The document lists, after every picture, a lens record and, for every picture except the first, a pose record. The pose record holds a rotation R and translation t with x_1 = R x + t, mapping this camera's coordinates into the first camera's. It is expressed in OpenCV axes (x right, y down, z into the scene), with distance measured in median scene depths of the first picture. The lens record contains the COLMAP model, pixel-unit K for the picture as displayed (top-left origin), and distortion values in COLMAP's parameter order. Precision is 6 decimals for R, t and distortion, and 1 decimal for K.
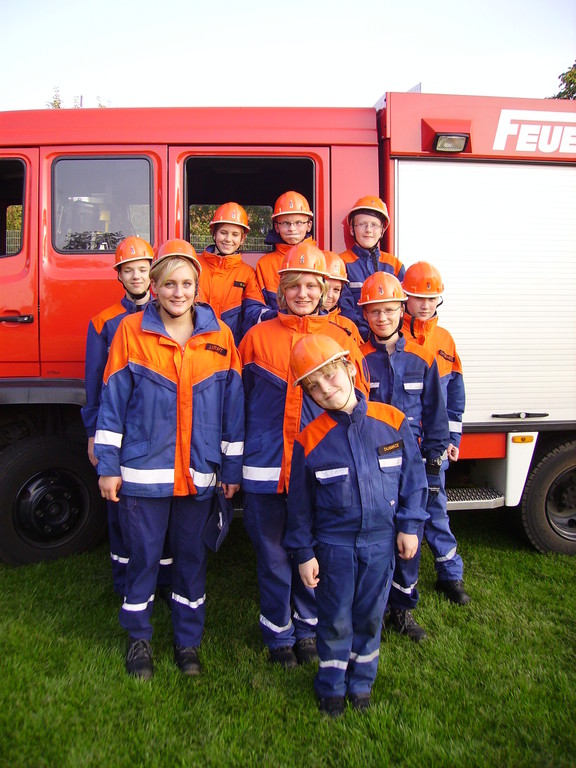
lens RADIAL K [[952.6, 0, 288.0], [0, 952.6, 384.3], [0, 0, 1]] dist [-0.174853, 0.000000]
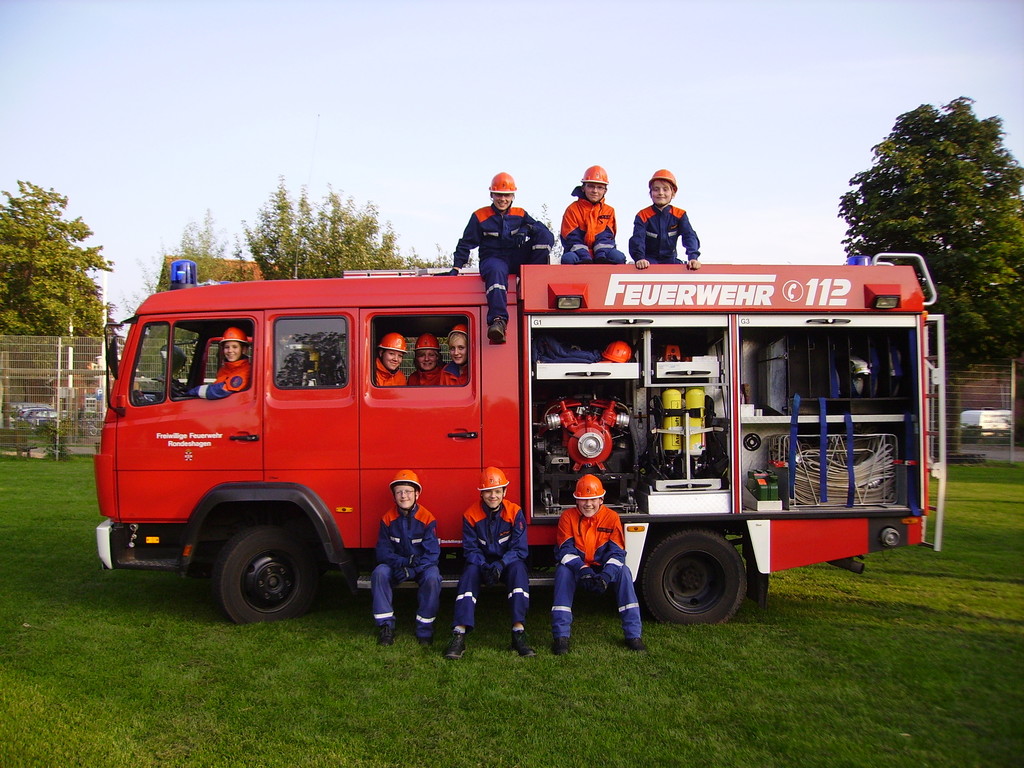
lens RADIAL K [[1270.2, 0, 512.0], [0, 1270.2, 384.0], [0, 0, 1]] dist [-0.174853, 0.000000]
pose [[0.998094, -0.012225, -0.060497, 0.195546], [0.005076, 0.993124, -0.116954, 0.065597], [0.061511, 0.116424, 0.991293, -0.756993]]
